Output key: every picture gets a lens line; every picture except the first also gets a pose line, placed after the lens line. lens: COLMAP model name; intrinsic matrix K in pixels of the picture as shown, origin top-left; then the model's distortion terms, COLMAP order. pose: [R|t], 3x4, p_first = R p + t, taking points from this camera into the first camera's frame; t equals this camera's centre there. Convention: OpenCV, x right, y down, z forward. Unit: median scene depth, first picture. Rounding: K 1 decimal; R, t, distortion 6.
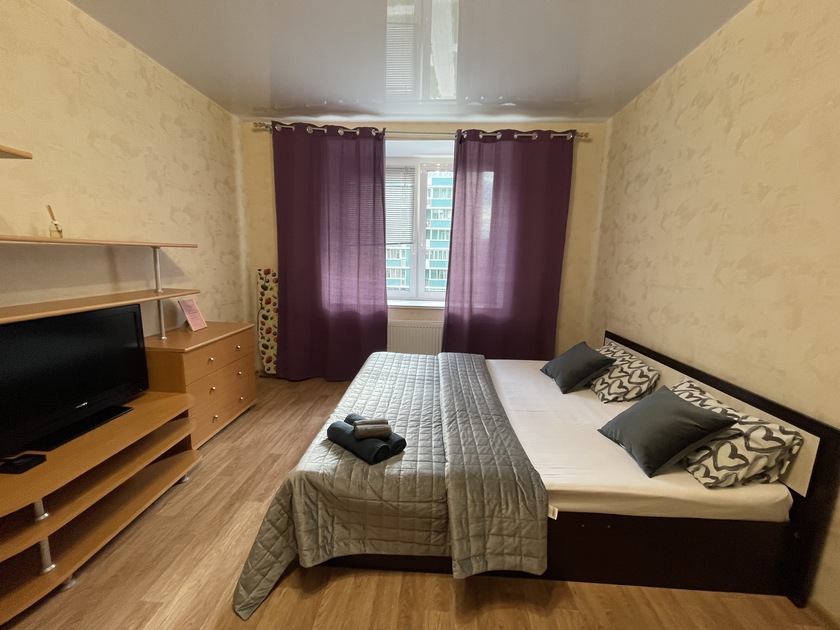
lens RADIAL K [[337.2, 0, 420.0], [0, 337.2, 315.0], [0, 0, 1]] dist [-0.003333, -0.000411]
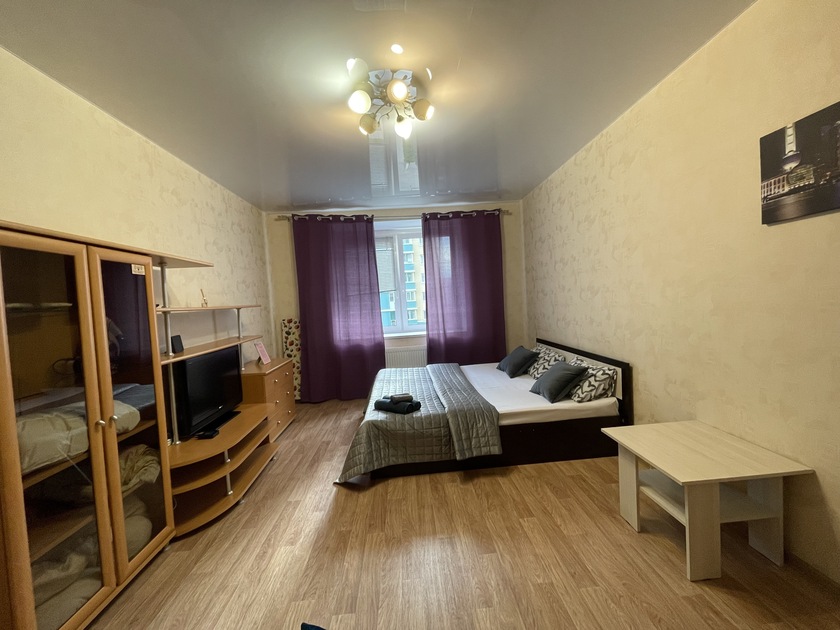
lens RADIAL K [[337.2, 0, 420.0], [0, 337.2, 315.0], [0, 0, 1]] dist [-0.003333, -0.000411]
pose [[0.990475, -0.090655, 0.103639, -0.115798], [0.102551, 0.987952, -0.115901, 0.075413], [-0.091883, 0.125426, 0.987839, -0.493291]]
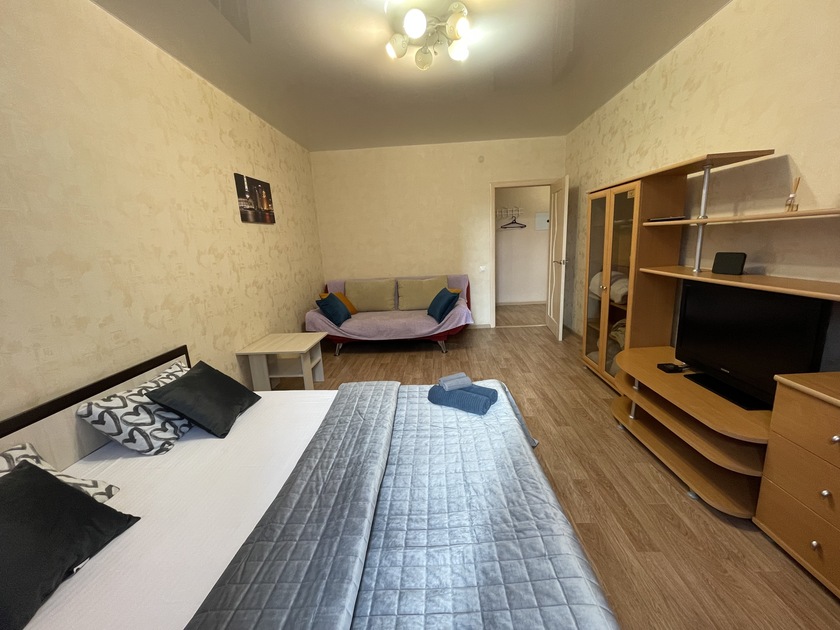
lens RADIAL K [[337.2, 0, 420.0], [0, 337.2, 315.0], [0, 0, 1]] dist [-0.003333, -0.000411]
pose [[-0.999511, 0.029058, -0.011527, -0.000806], [0.022635, 0.927045, 0.374265, -0.216821], [0.021561, 0.373822, -0.927250, 1.254014]]
